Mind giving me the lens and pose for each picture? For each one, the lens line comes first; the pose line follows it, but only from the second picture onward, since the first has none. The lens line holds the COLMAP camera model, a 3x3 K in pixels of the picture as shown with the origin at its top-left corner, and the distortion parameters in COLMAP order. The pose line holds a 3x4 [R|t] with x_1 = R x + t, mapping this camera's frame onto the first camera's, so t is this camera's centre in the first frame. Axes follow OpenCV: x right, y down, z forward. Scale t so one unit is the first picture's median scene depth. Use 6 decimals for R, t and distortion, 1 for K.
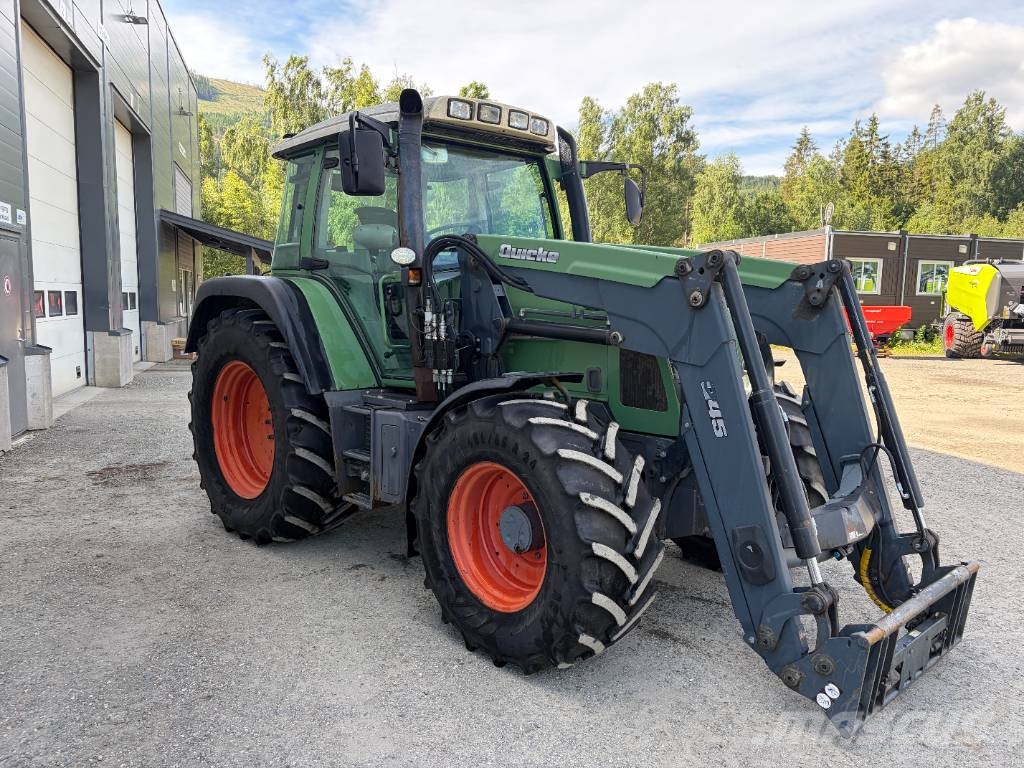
lens RADIAL K [[772.5, 0, 514.0], [0, 772.5, 384.8], [0, 0, 1]] dist [0.050353, -0.054267]
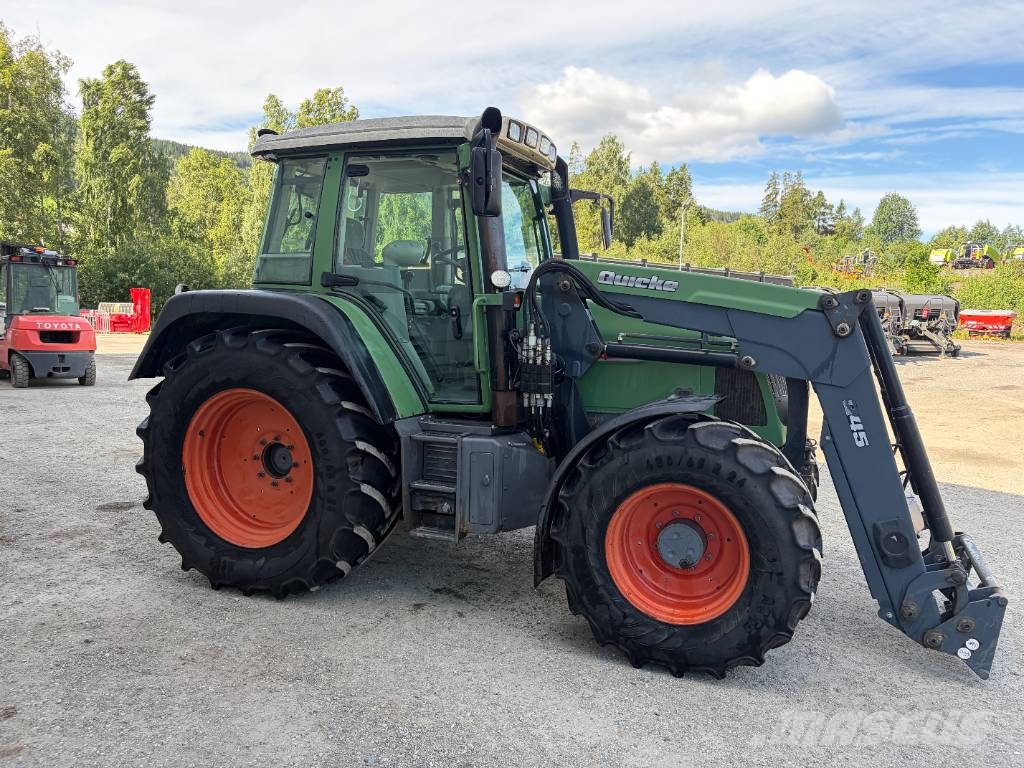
lens RADIAL K [[772.5, 0, 519.9], [0, 772.5, 386.5], [0, 0, 1]] dist [0.050353, -0.054267]
pose [[0.909994, -0.025861, 0.413814, -0.545127], [0.029011, 0.999578, -0.001327, -0.029449], [-0.413605, 0.013213, 0.910361, 0.109156]]
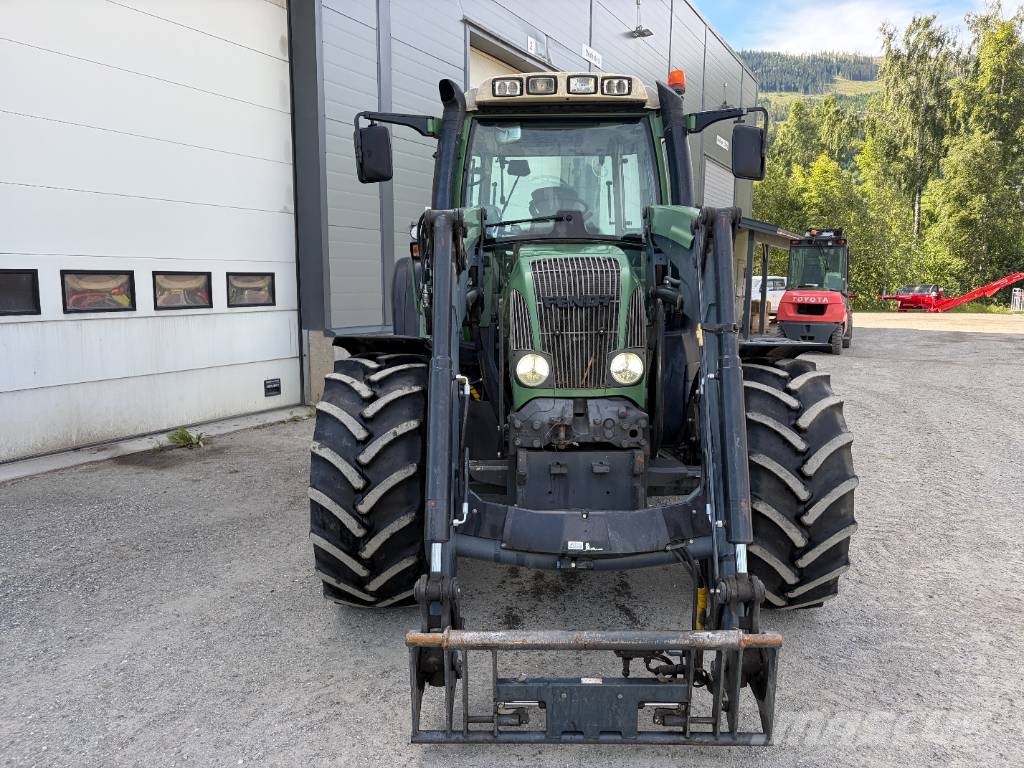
lens RADIAL K [[772.5, 0, 518.2], [0, 772.5, 389.4], [0, 0, 1]] dist [0.050353, -0.054267]
pose [[0.714464, 0.089585, -0.693914, 0.787113], [-0.073875, 0.995884, 0.052506, -0.009521], [0.695761, 0.013749, 0.718141, 0.305270]]
